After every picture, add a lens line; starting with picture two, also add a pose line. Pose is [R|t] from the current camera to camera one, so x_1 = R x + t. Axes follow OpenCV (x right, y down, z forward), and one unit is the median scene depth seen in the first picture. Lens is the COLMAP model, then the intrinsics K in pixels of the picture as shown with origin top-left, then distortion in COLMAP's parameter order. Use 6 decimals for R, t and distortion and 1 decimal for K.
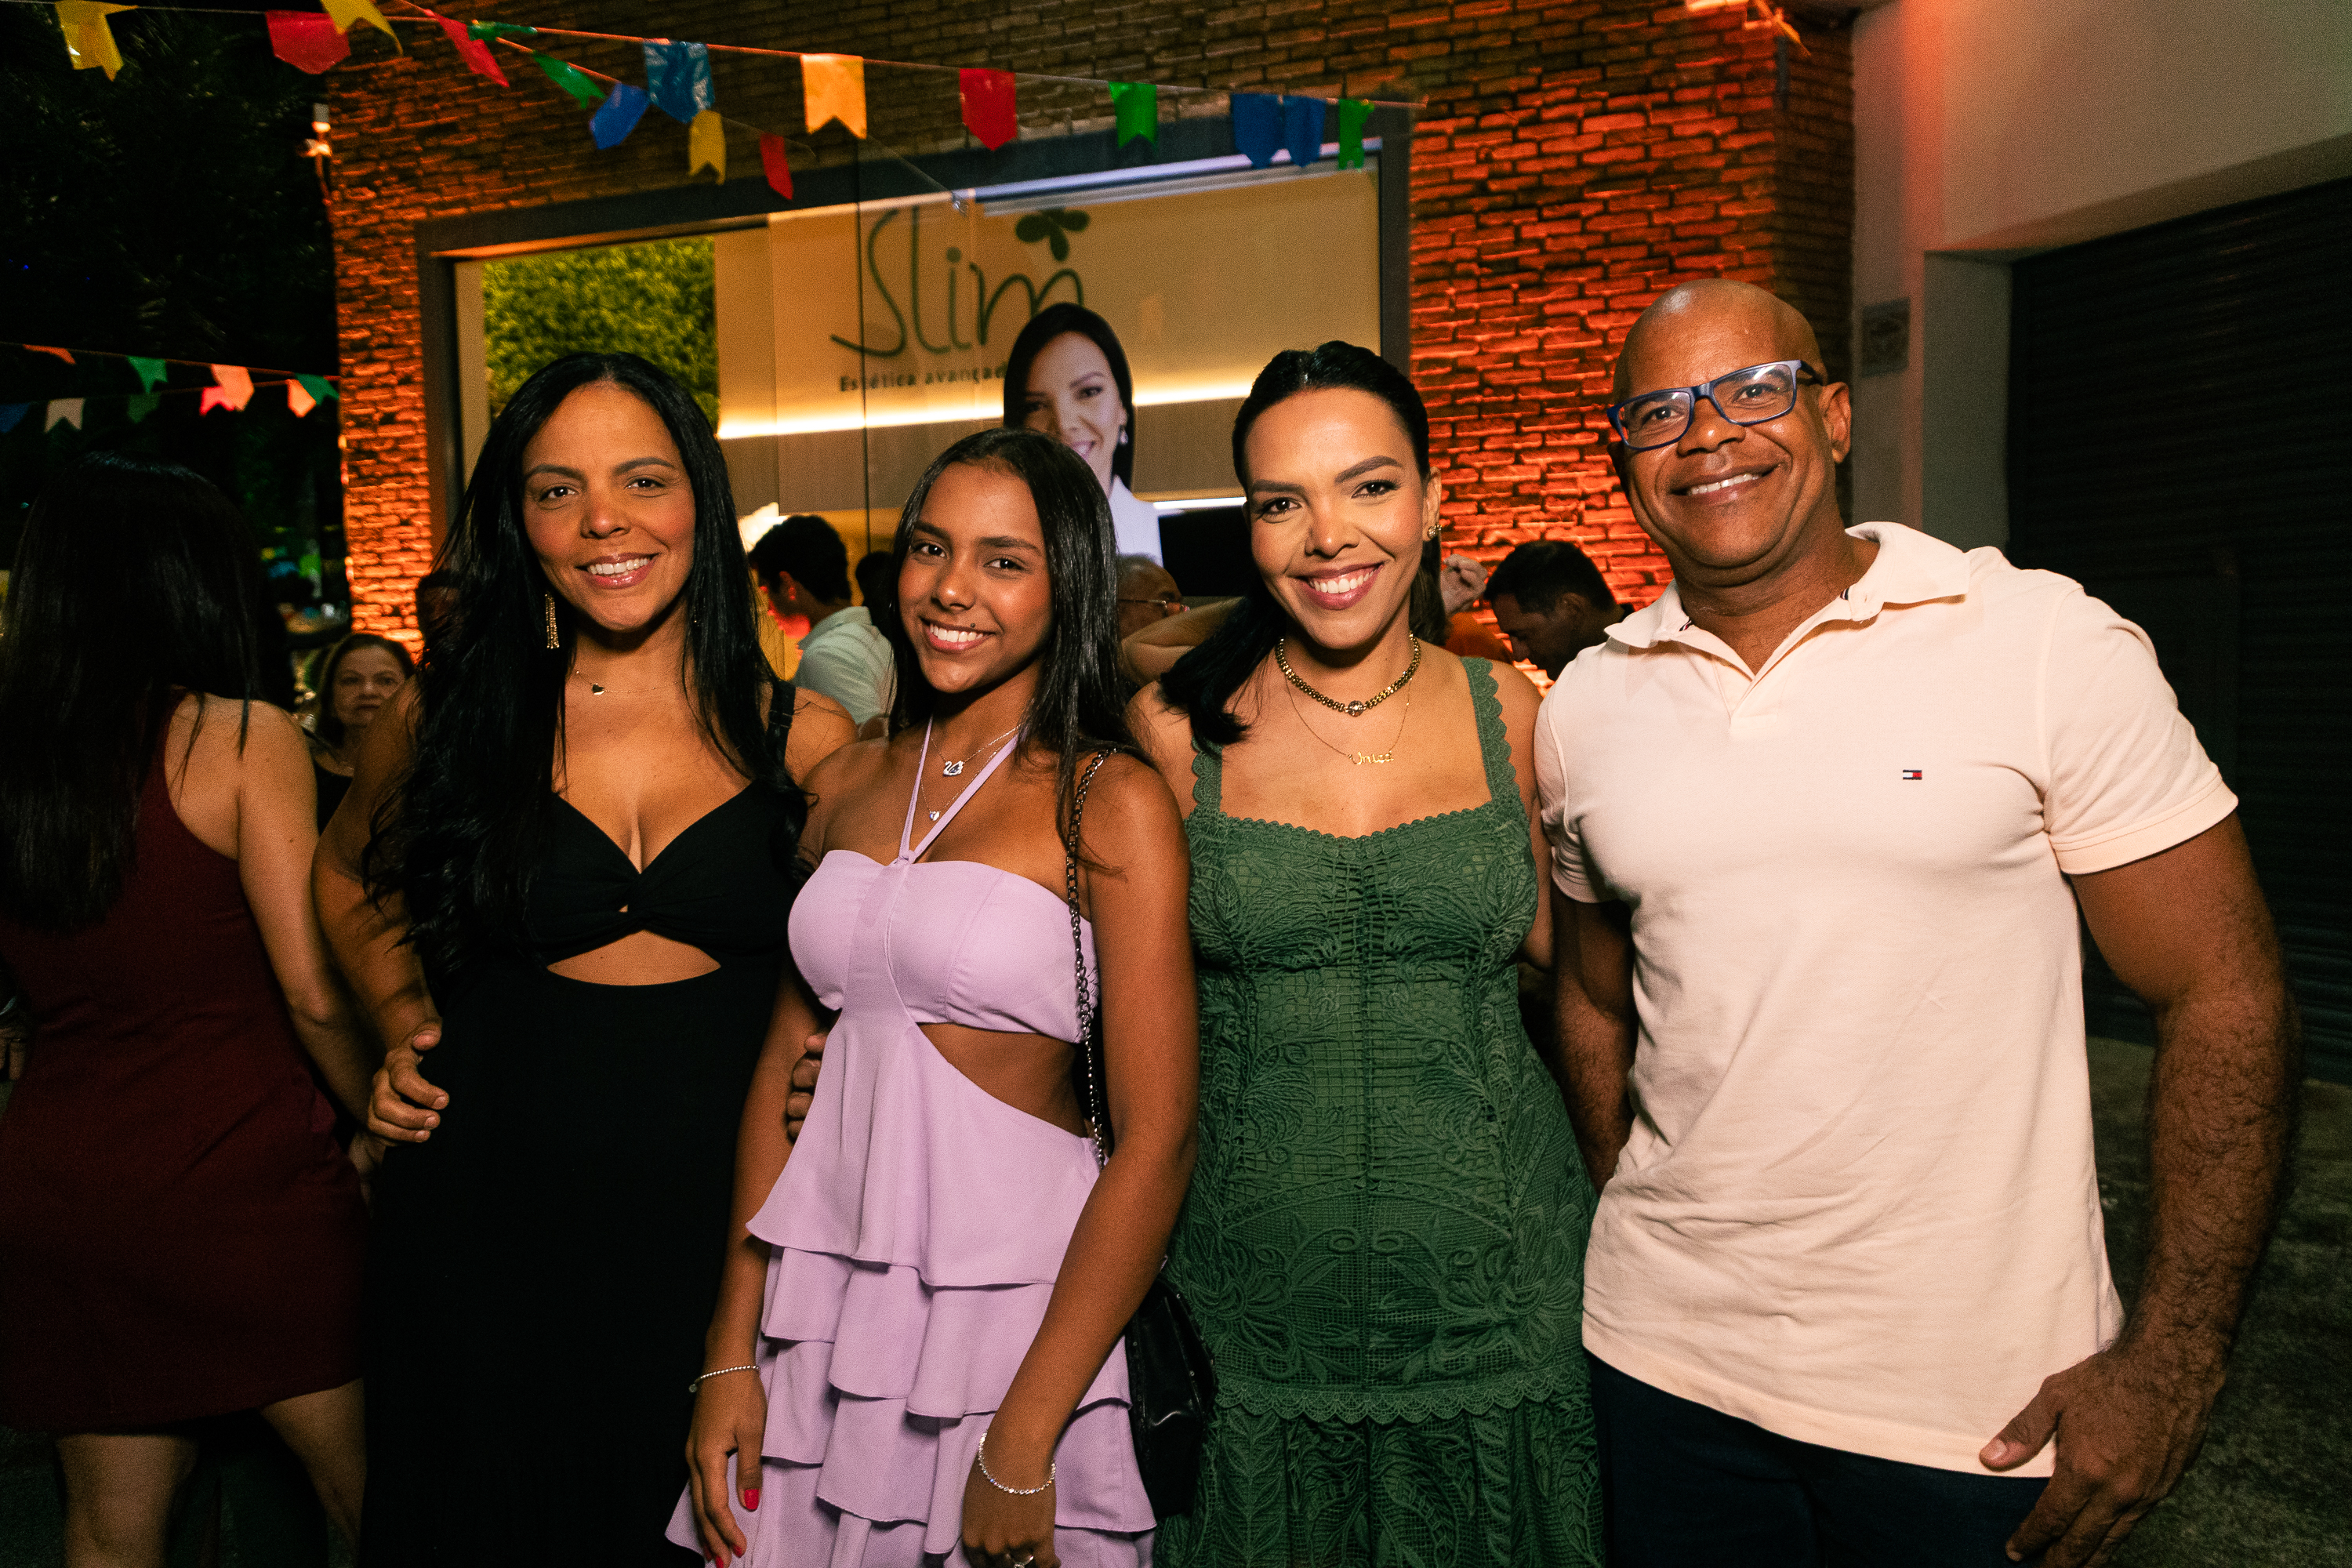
lens RADIAL K [[1547.9, 0, 1169.2], [0, 1547.9, 774.0], [0, 0, 1]] dist [-0.004769, -0.000797]
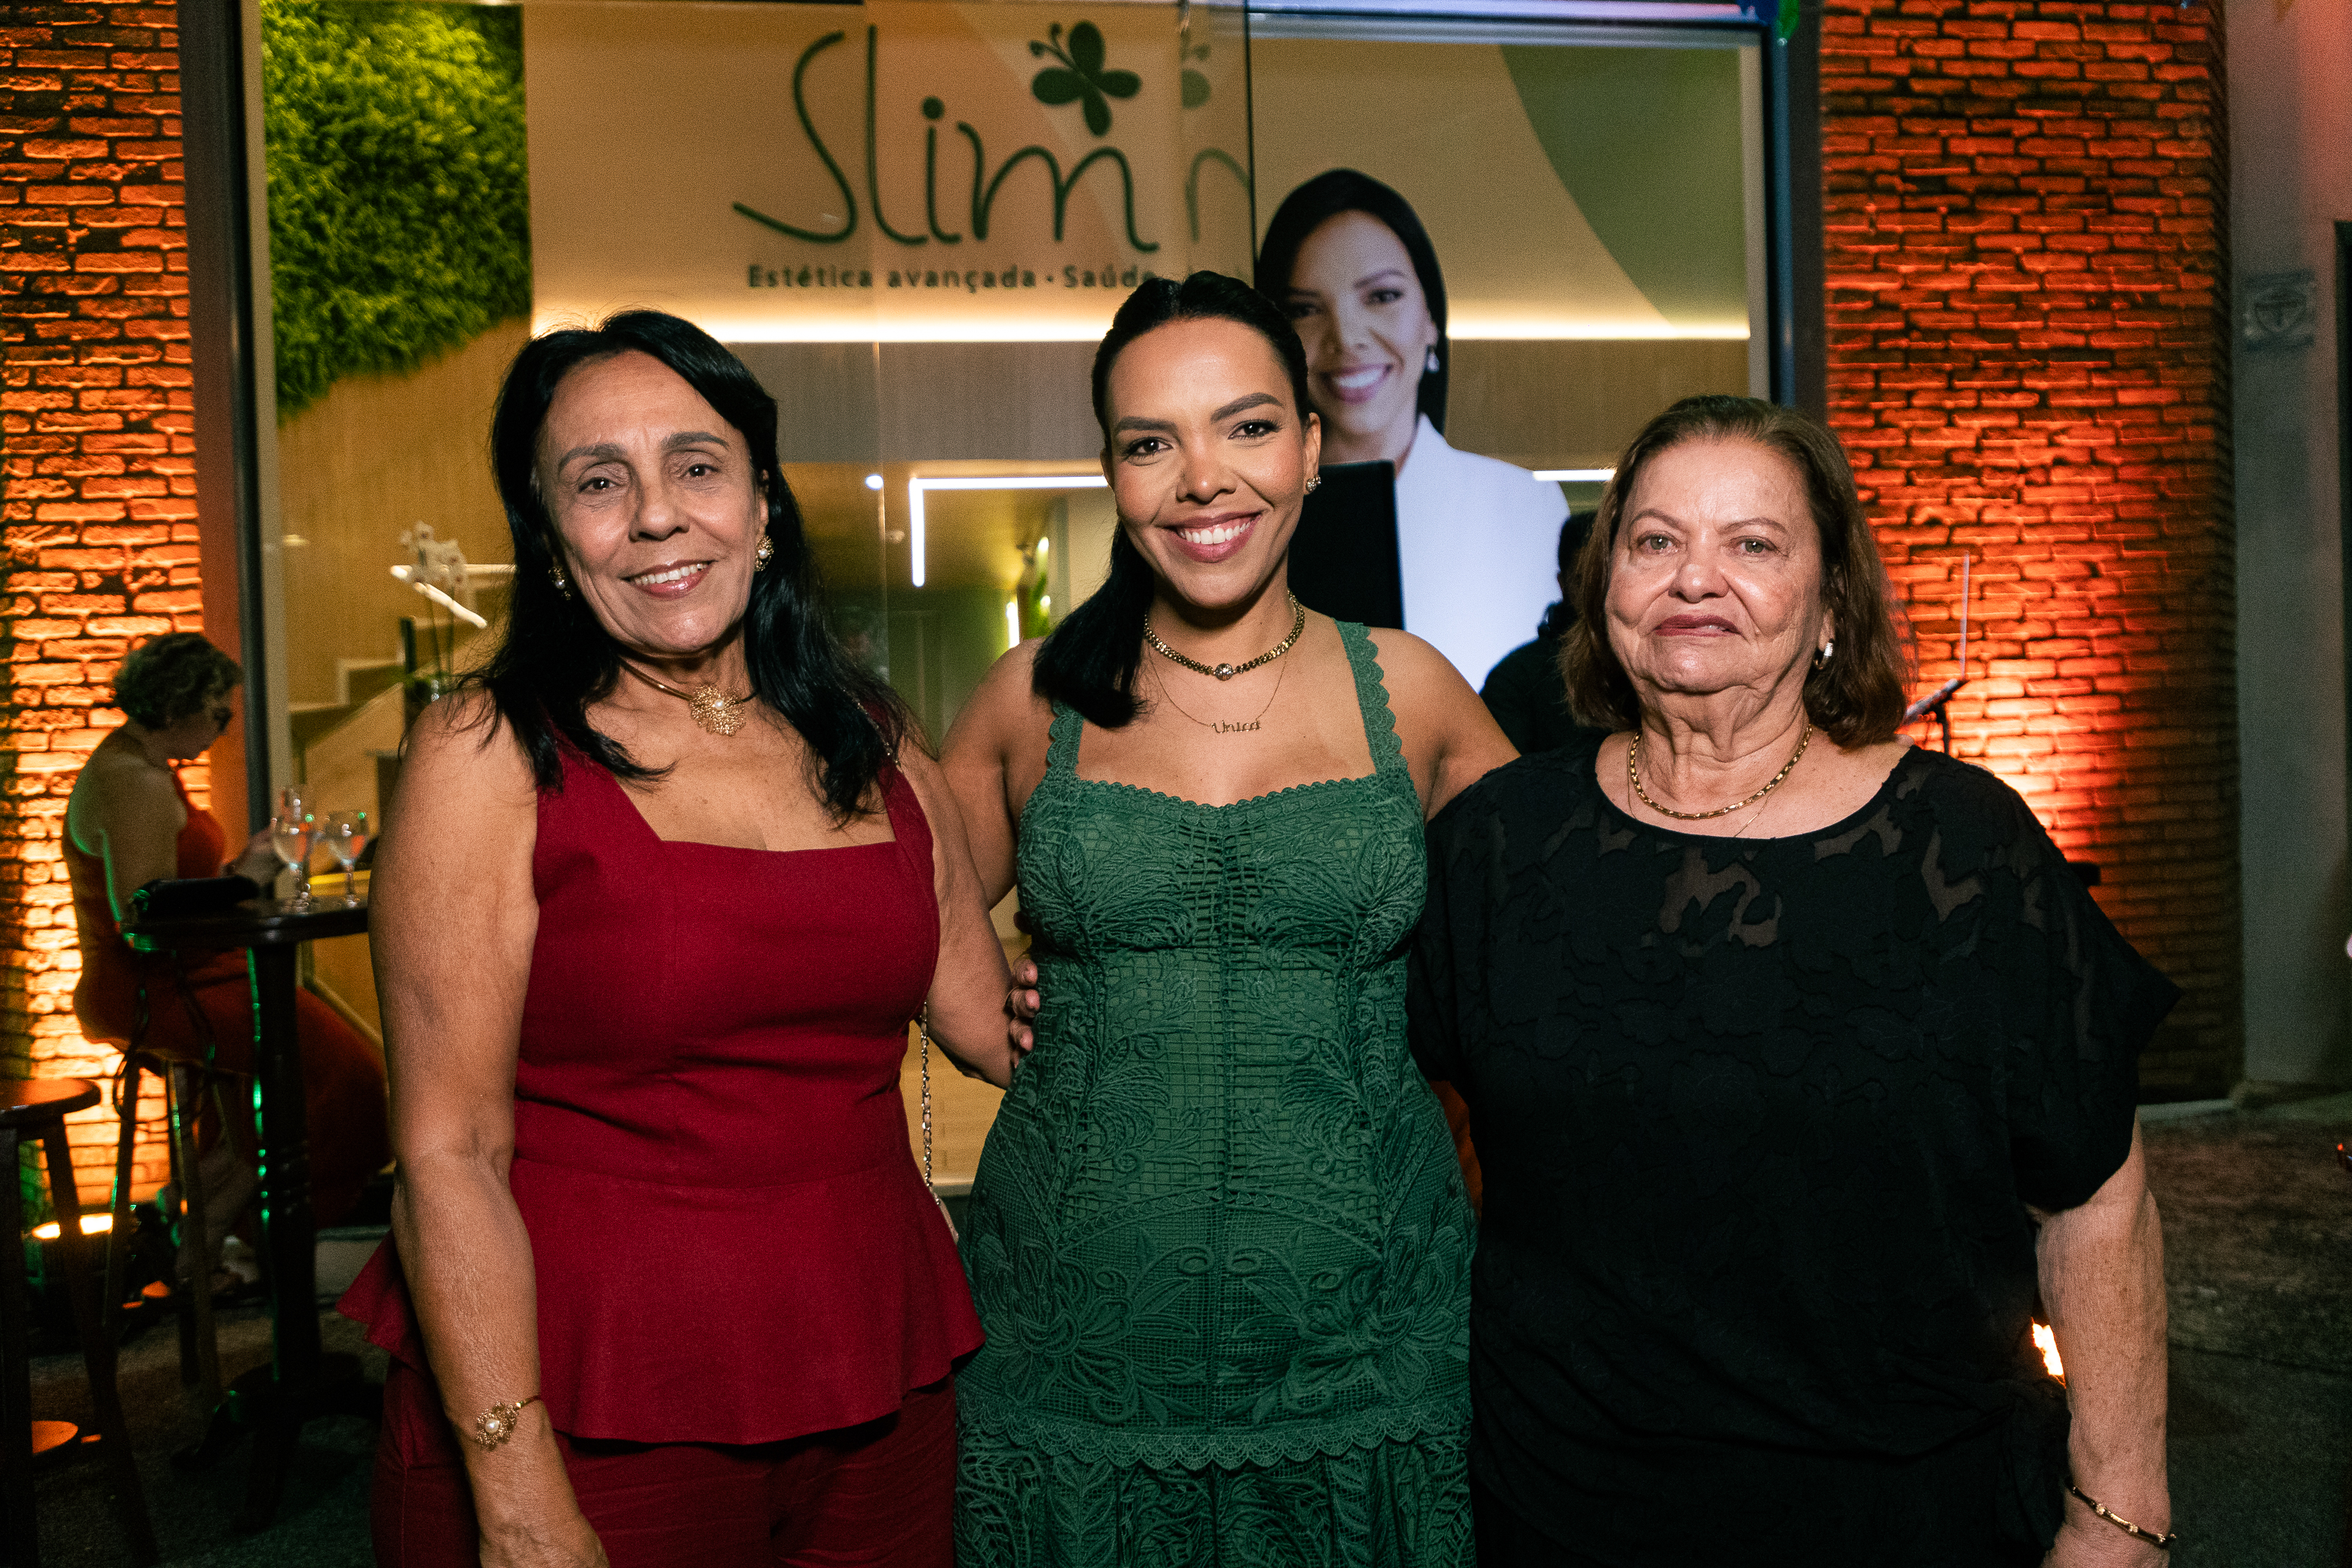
lens RADIAL K [[1773.0, 0, 1170.1], [0, 1773.0, 773.8], [0, 0, 1]] dist [-0.018390, 0.007201]
pose [[0.906014, -0.016539, 0.422926, -0.537682], [0.038315, 0.998338, -0.043040, 0.006103], [-0.421511, 0.055199, 0.905142, 0.340863]]
